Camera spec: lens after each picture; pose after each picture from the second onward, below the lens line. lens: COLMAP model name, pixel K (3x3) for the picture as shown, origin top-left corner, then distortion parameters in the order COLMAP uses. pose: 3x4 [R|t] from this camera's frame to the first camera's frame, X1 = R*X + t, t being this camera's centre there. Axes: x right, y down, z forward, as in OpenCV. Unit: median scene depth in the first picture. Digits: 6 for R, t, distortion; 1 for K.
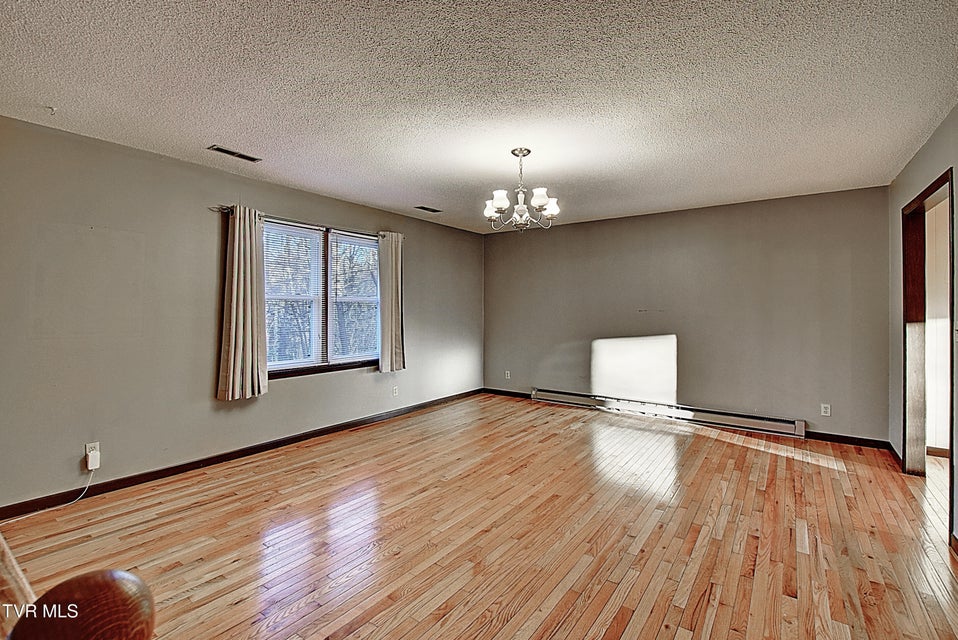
lens RADIAL K [[434.2, 0, 474.0], [0, 434.2, 308.1], [0, 0, 1]] dist [-0.007318, -0.001149]
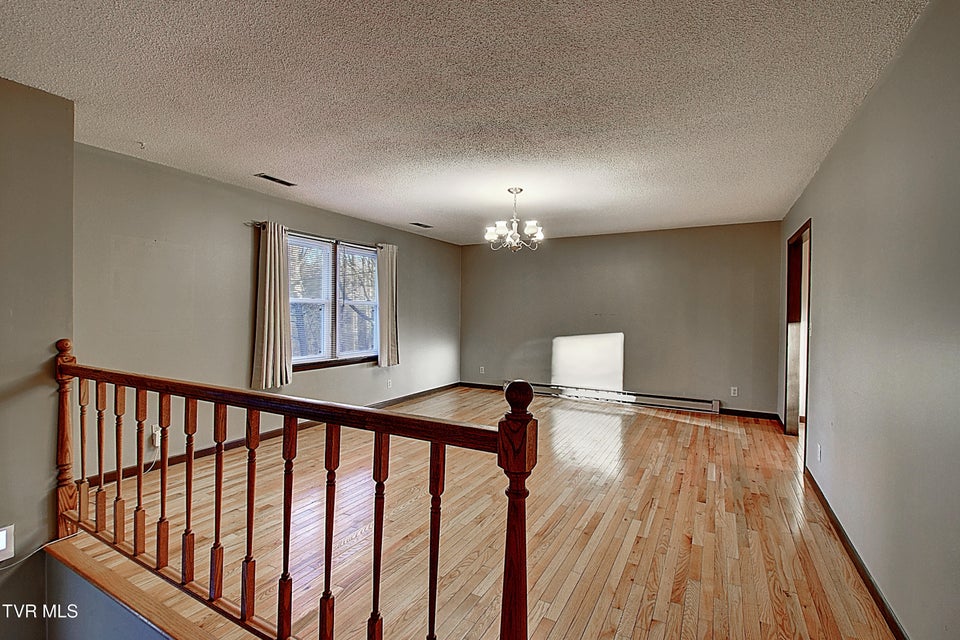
lens RADIAL K [[430.3, 0, 480.0], [0, 430.3, 320.0], [0, 0, 1]] dist [-0.000140, -0.000061]
pose [[0.991819, 0.003977, 0.127589, -0.122830], [-0.006563, 0.999781, 0.019852, -0.000240], [-0.127482, -0.020527, 0.991628, -0.203240]]
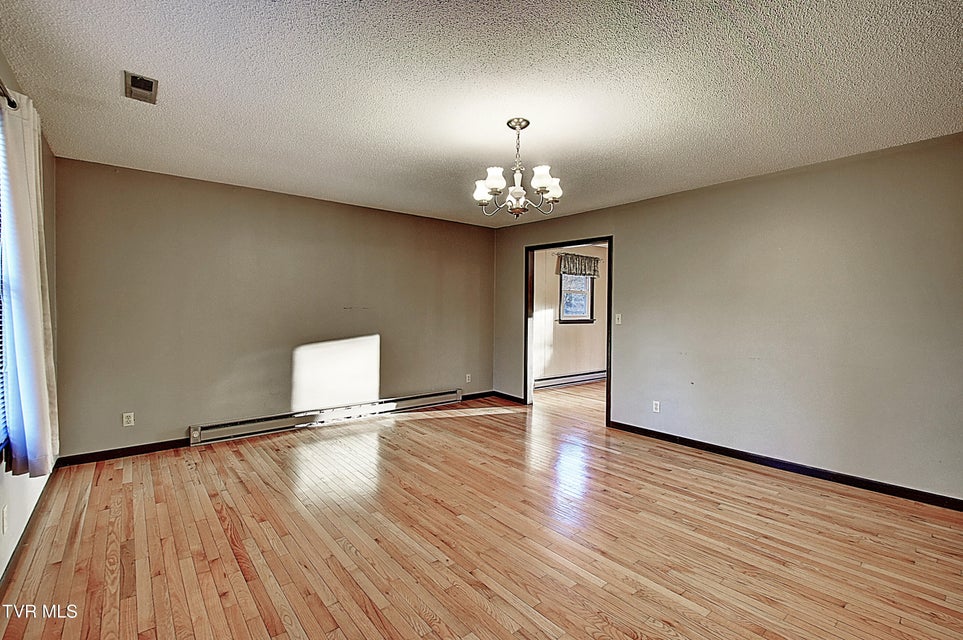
lens RADIAL K [[425.3, 0, 477.2], [0, 425.3, 336.9], [0, 0, 1]] dist [-0.001386, -0.000245]
pose [[0.255358, -0.070909, 0.964243, -0.583308], [-0.006961, 0.997146, 0.075172, -0.007716], [-0.966822, -0.025908, 0.254136, 0.685103]]
